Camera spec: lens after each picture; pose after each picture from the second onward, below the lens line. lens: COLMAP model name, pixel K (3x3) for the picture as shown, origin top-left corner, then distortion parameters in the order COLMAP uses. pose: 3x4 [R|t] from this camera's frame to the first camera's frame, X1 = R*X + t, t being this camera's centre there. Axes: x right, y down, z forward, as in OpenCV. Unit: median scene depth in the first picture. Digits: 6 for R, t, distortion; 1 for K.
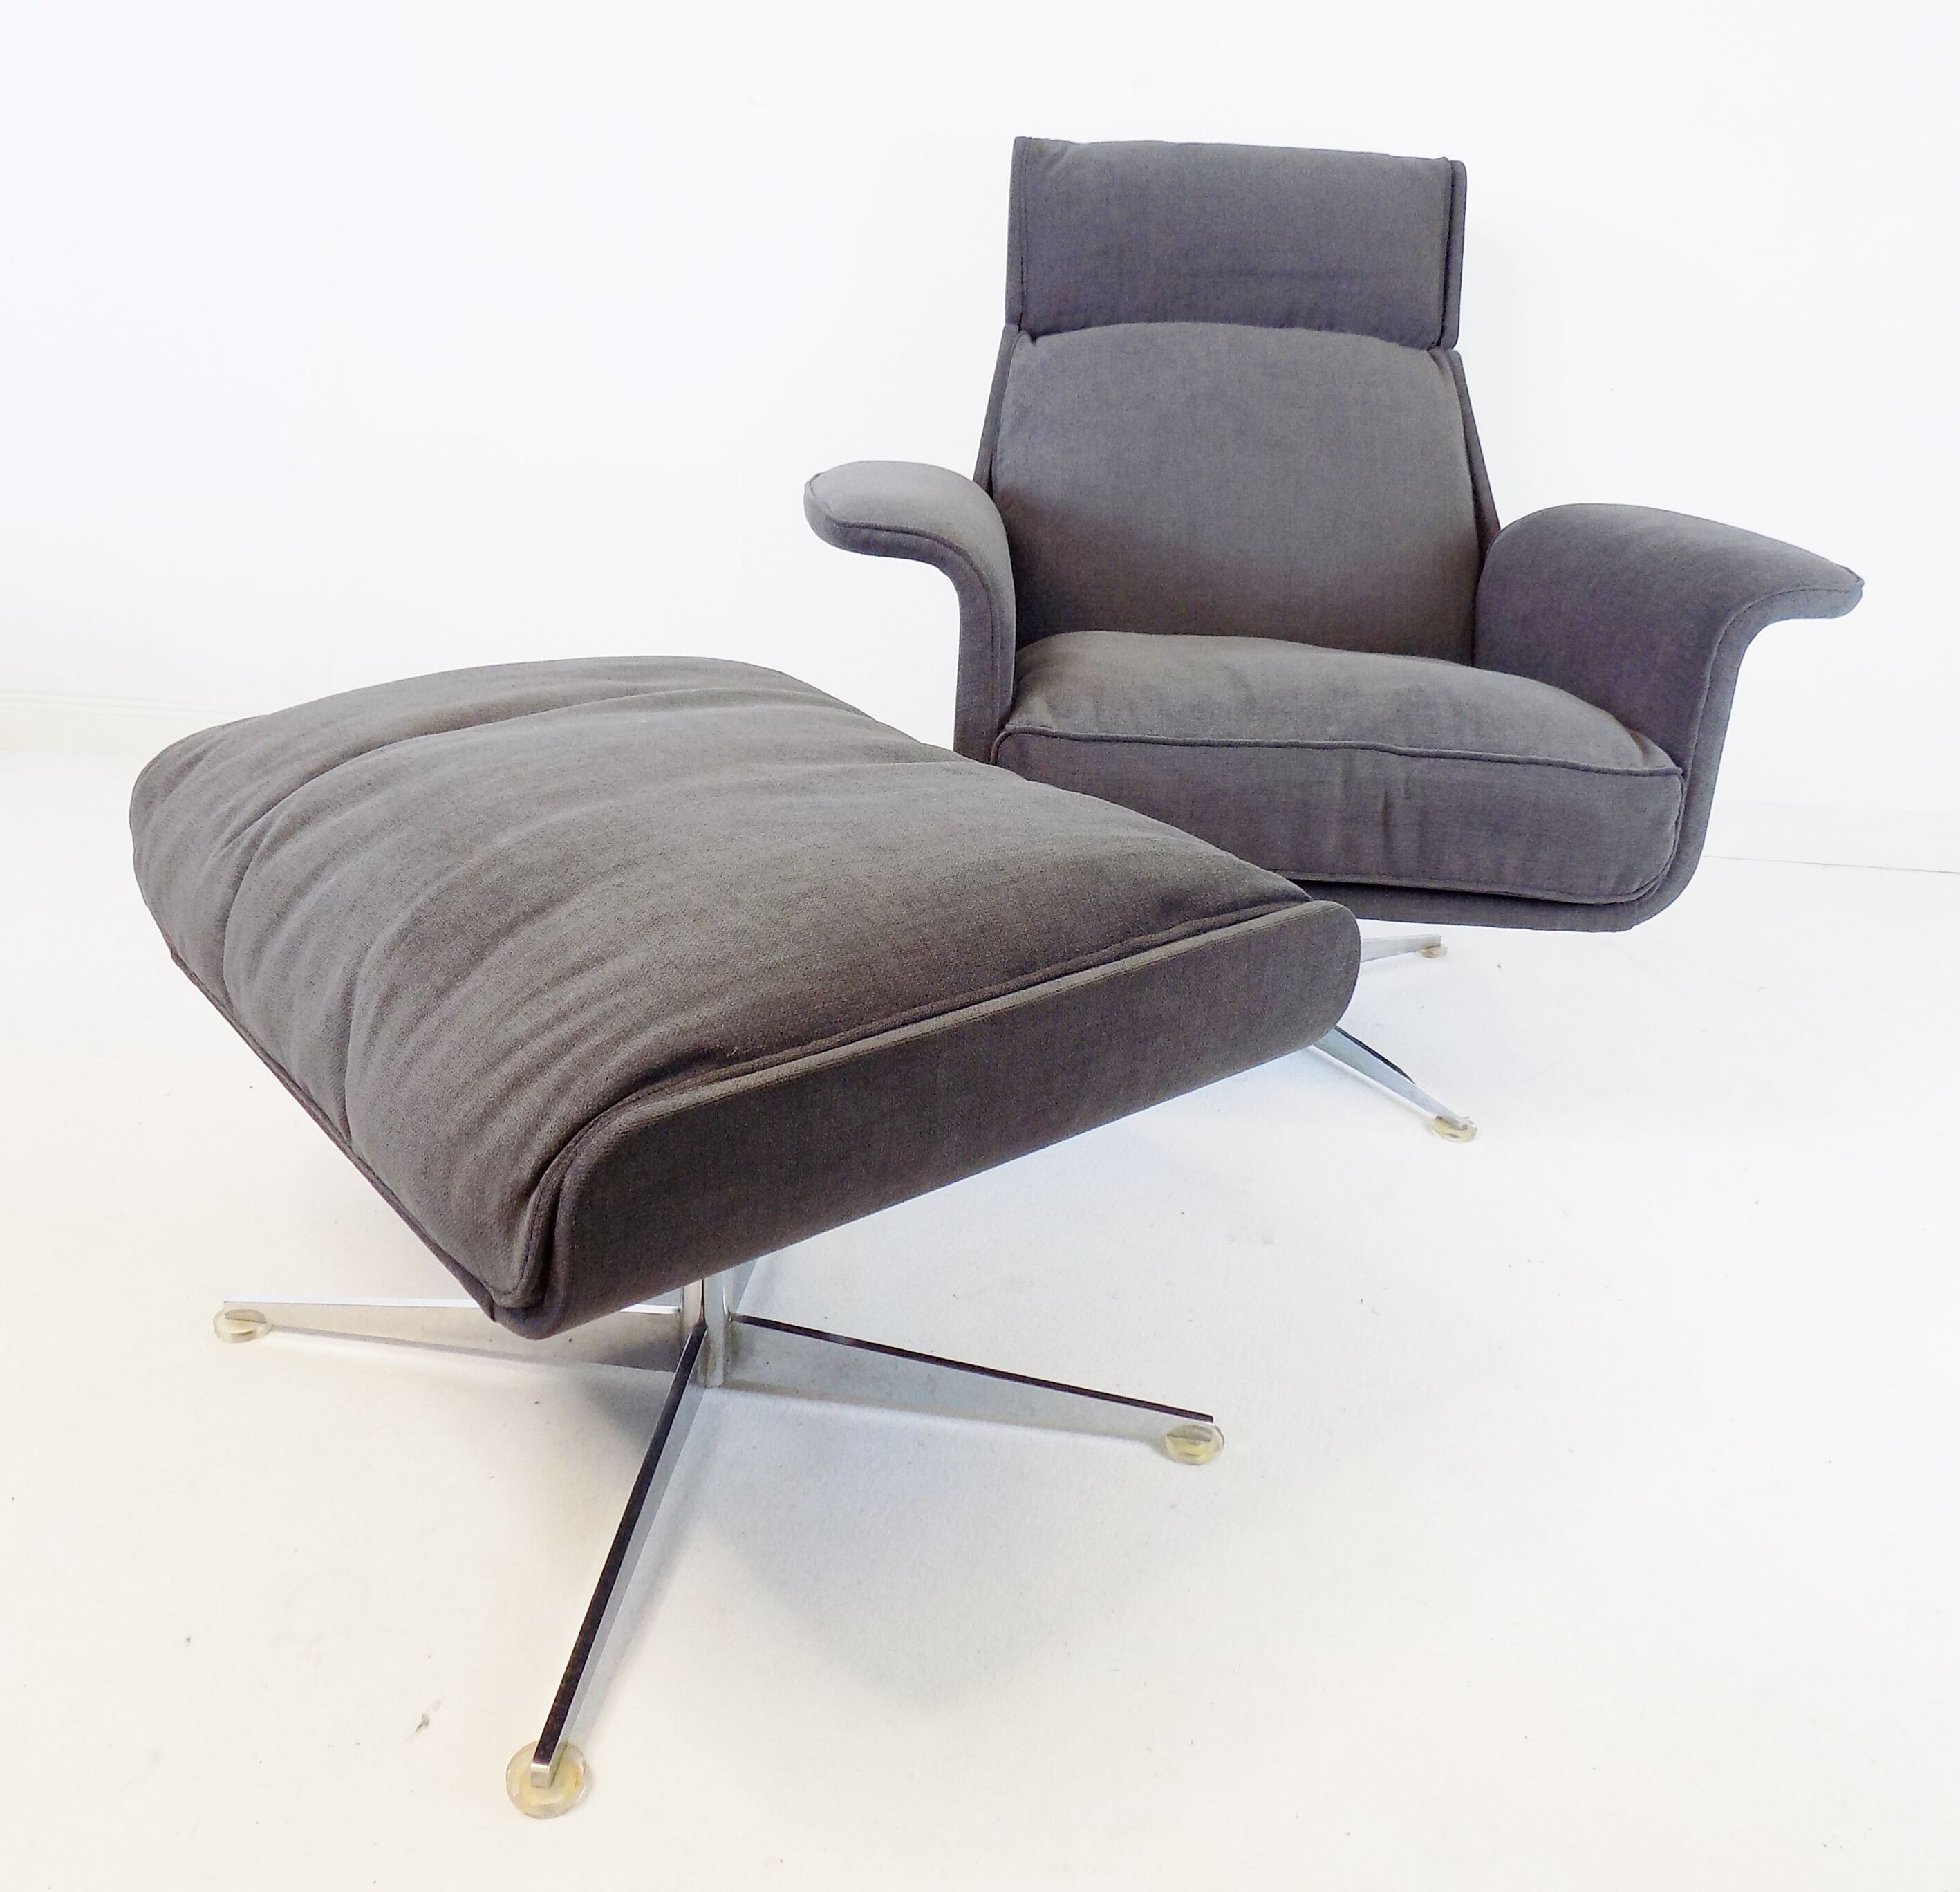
lens RADIAL K [[1914.5, 0, 957.6], [0, 1914.5, 915.3], [0, 0, 1]] dist [0.015584, 0.000000]
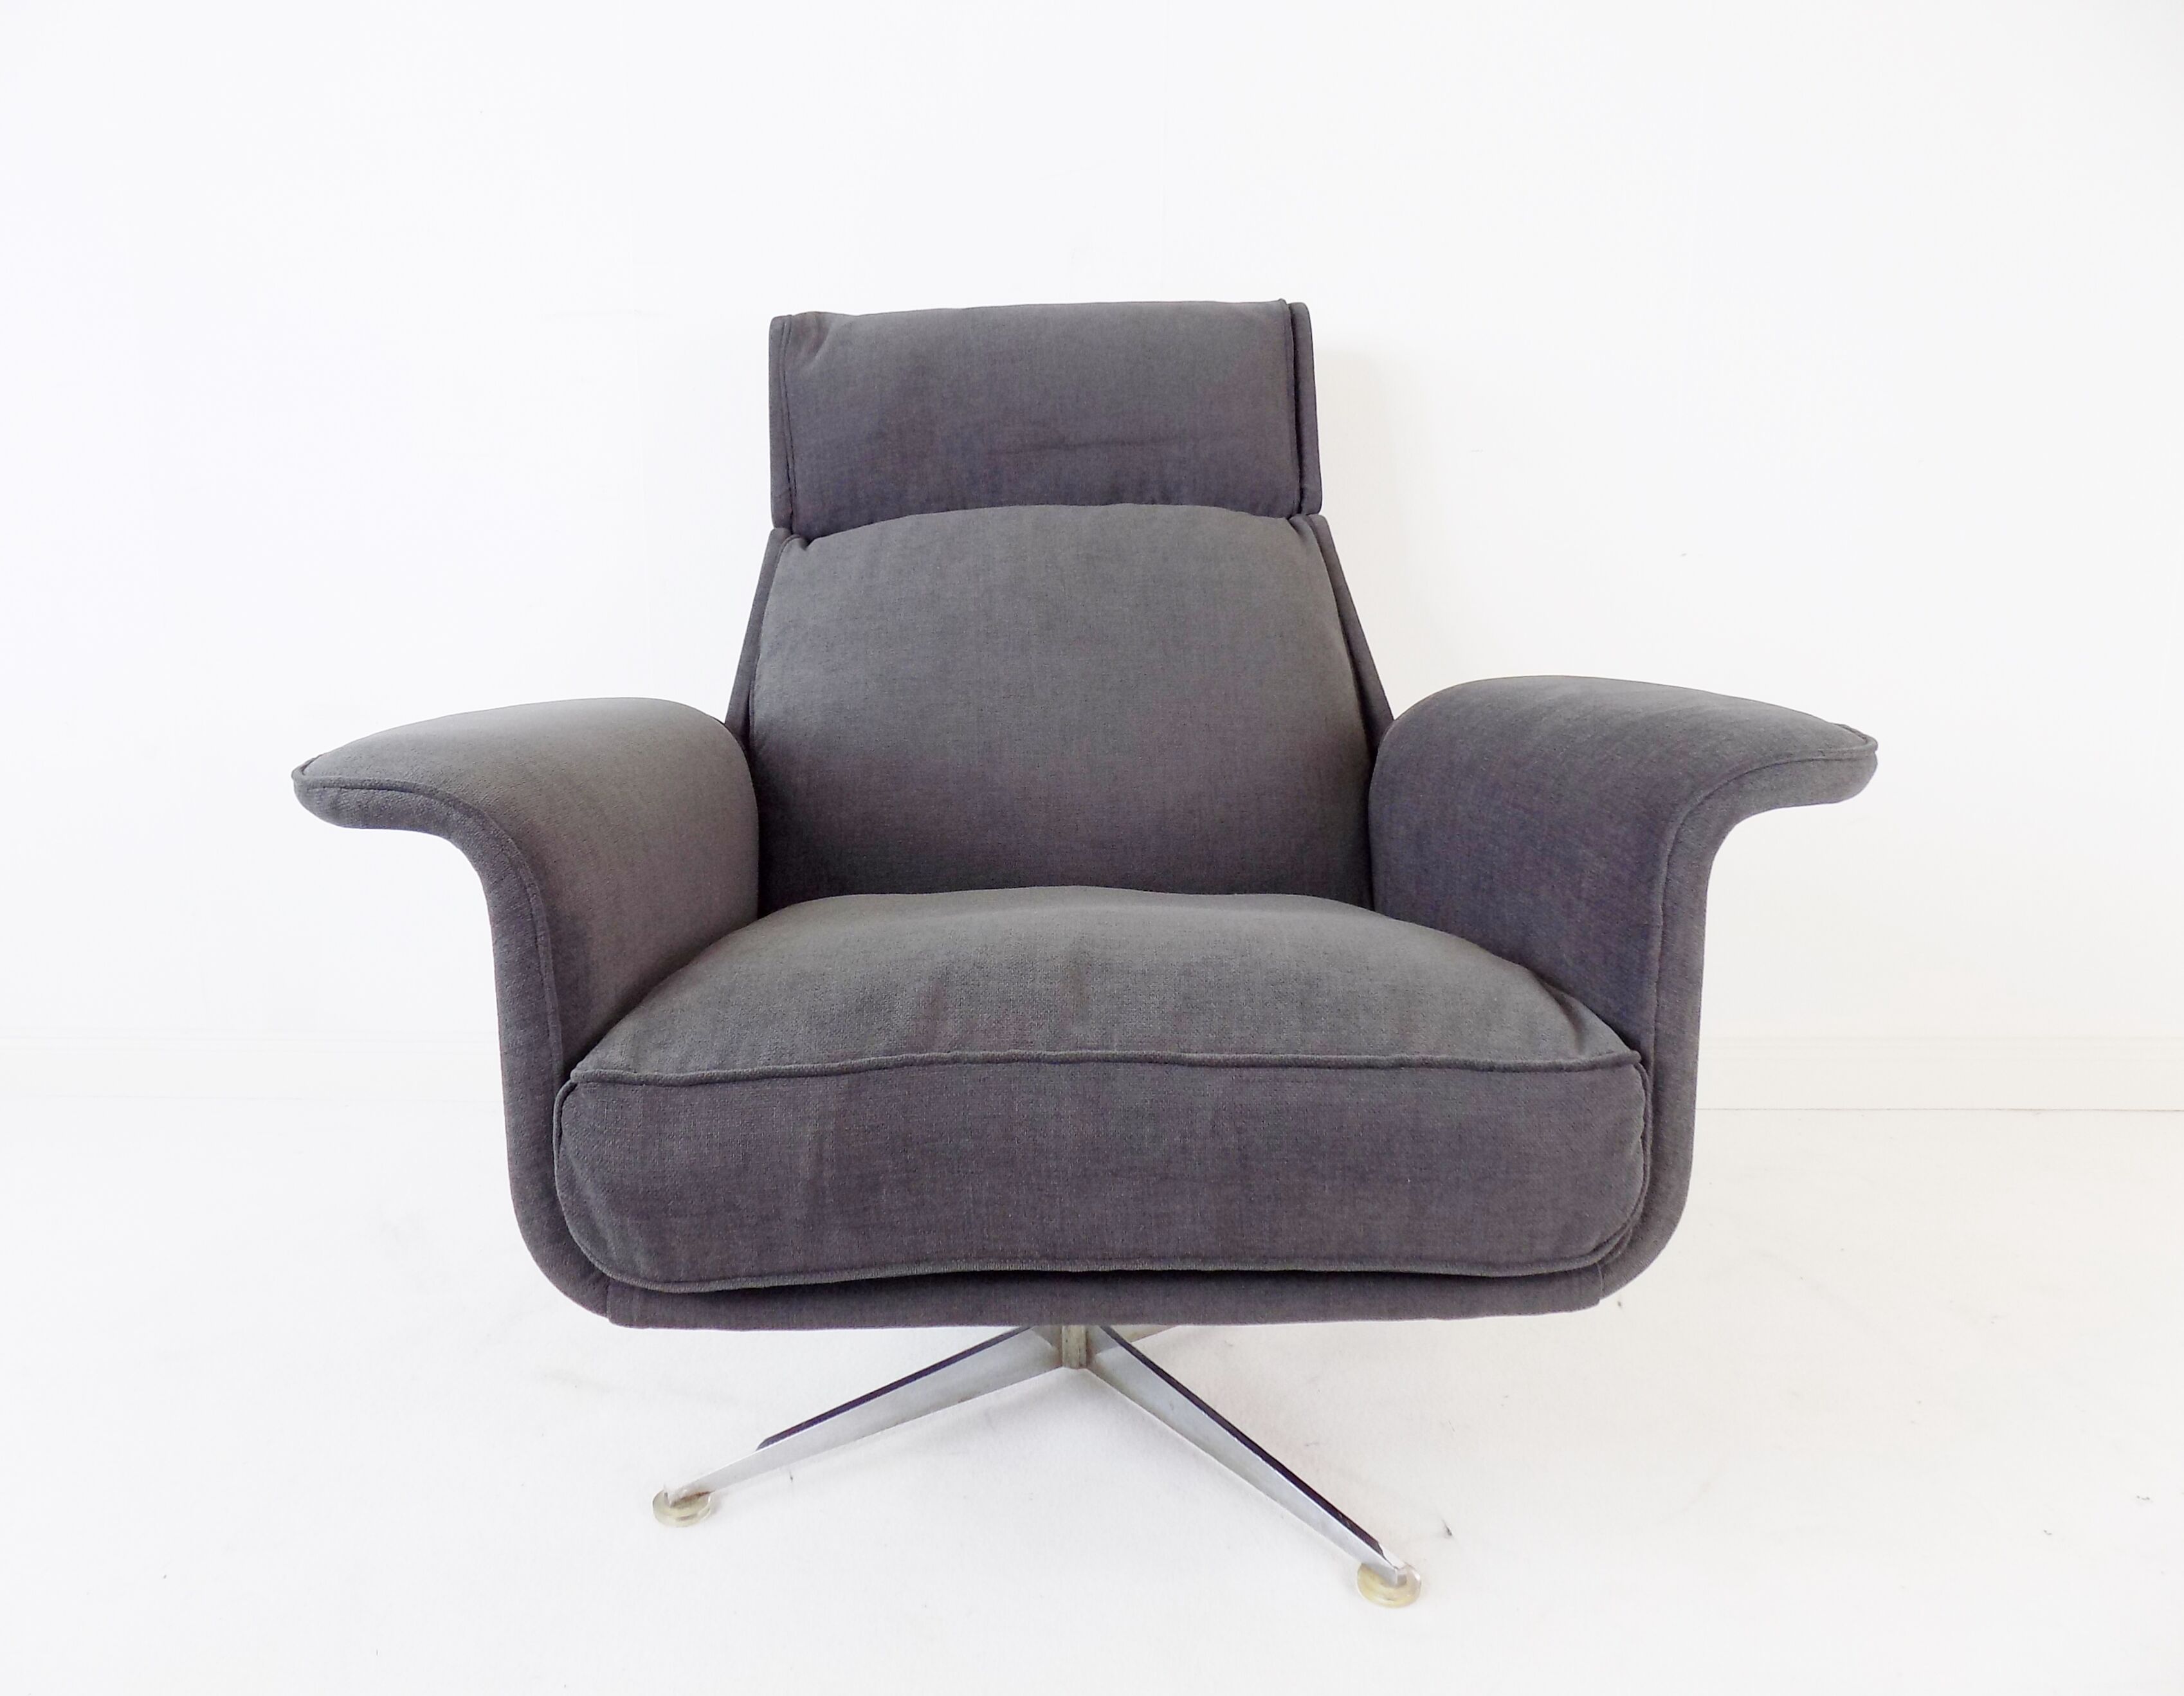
lens RADIAL K [[1682.3, 0, 1037.5], [0, 1682.3, 848.9], [0, 0, 1]] dist [-0.019752, -0.005473]
pose [[0.996623, -0.081647, -0.008747, 0.152085], [0.079308, 0.984697, -0.155186, -0.058325], [0.021283, 0.153968, 0.987847, 0.350596]]
